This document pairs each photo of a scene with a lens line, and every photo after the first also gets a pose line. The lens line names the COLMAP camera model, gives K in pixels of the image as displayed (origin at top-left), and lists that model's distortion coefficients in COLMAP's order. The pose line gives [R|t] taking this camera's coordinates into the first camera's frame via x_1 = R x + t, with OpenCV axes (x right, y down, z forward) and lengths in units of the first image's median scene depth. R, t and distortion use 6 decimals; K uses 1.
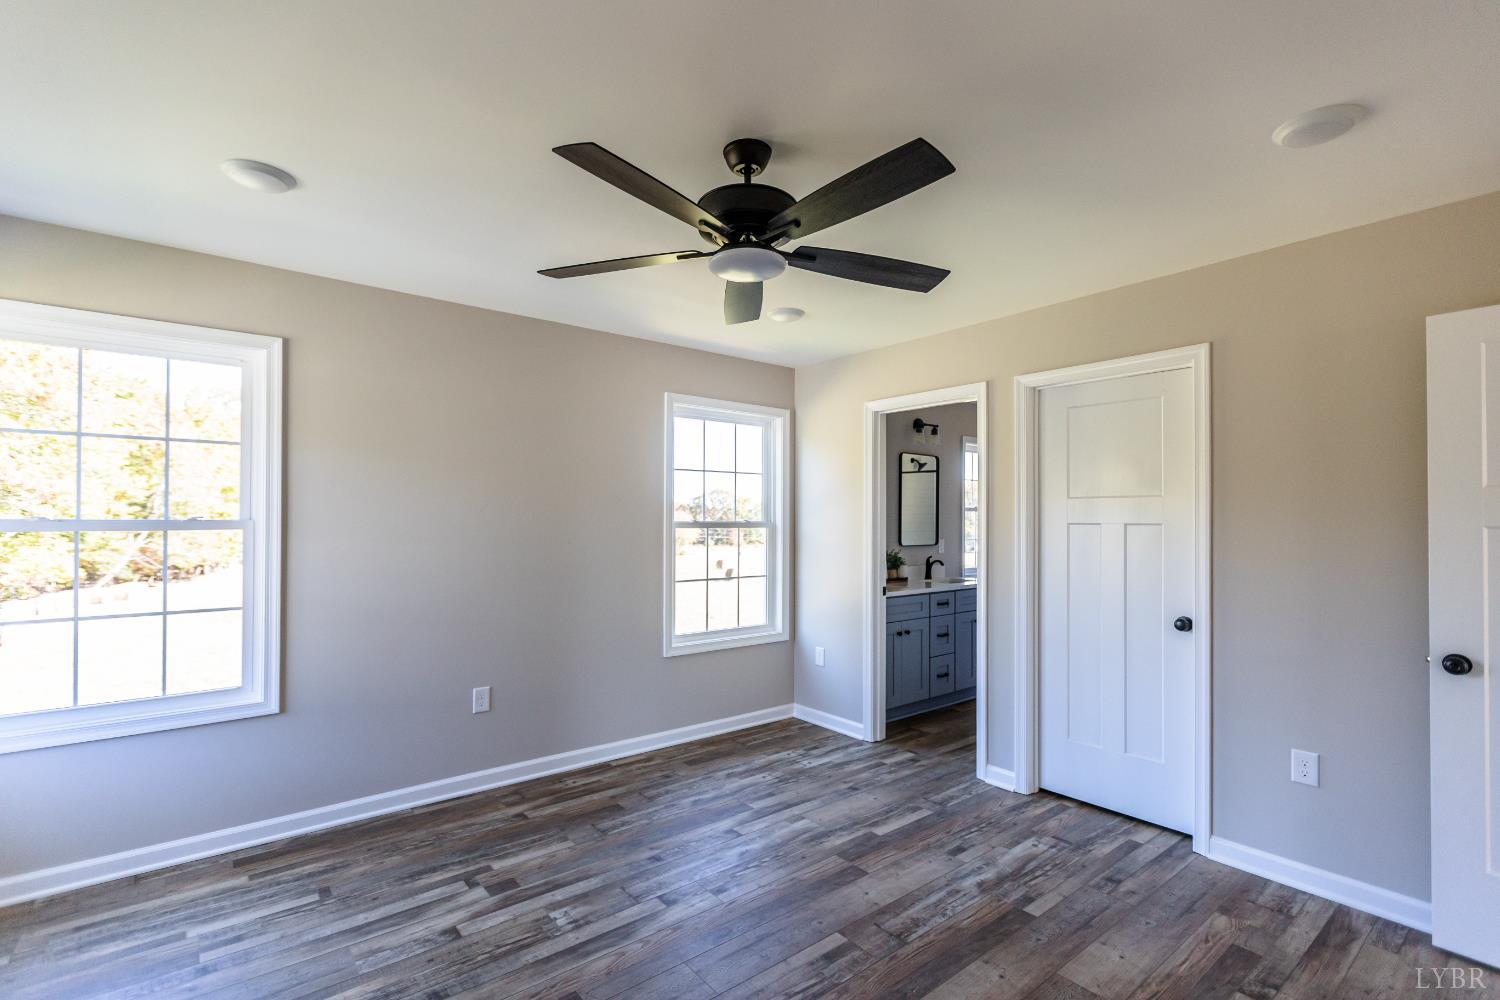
lens RADIAL K [[685.6, 0, 712.7], [0, 685.6, 505.8], [0, 0, 1]] dist [0.009723, -0.002261]
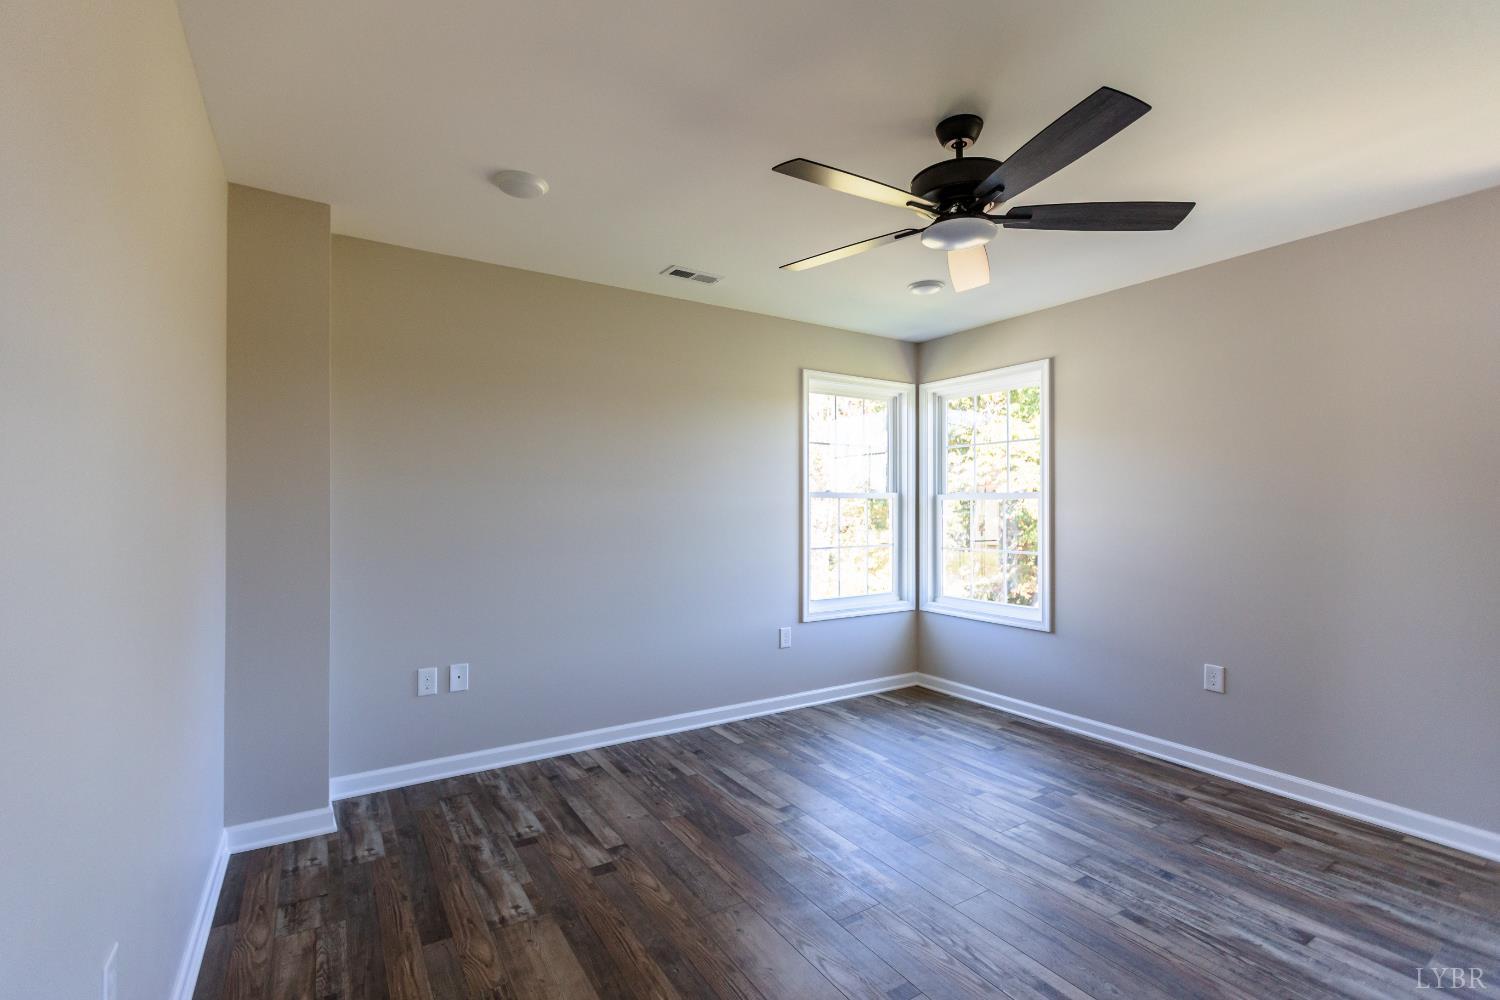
lens RADIAL K [[685.6, 0, 775.6], [0, 685.6, 504.9], [0, 0, 1]] dist [0.009723, -0.002261]
pose [[-0.064665, -0.004829, -0.997895, 0.664508], [0.013681, 0.999890, -0.005726, 0.040519], [0.997813, -0.014023, -0.064591, 0.471529]]
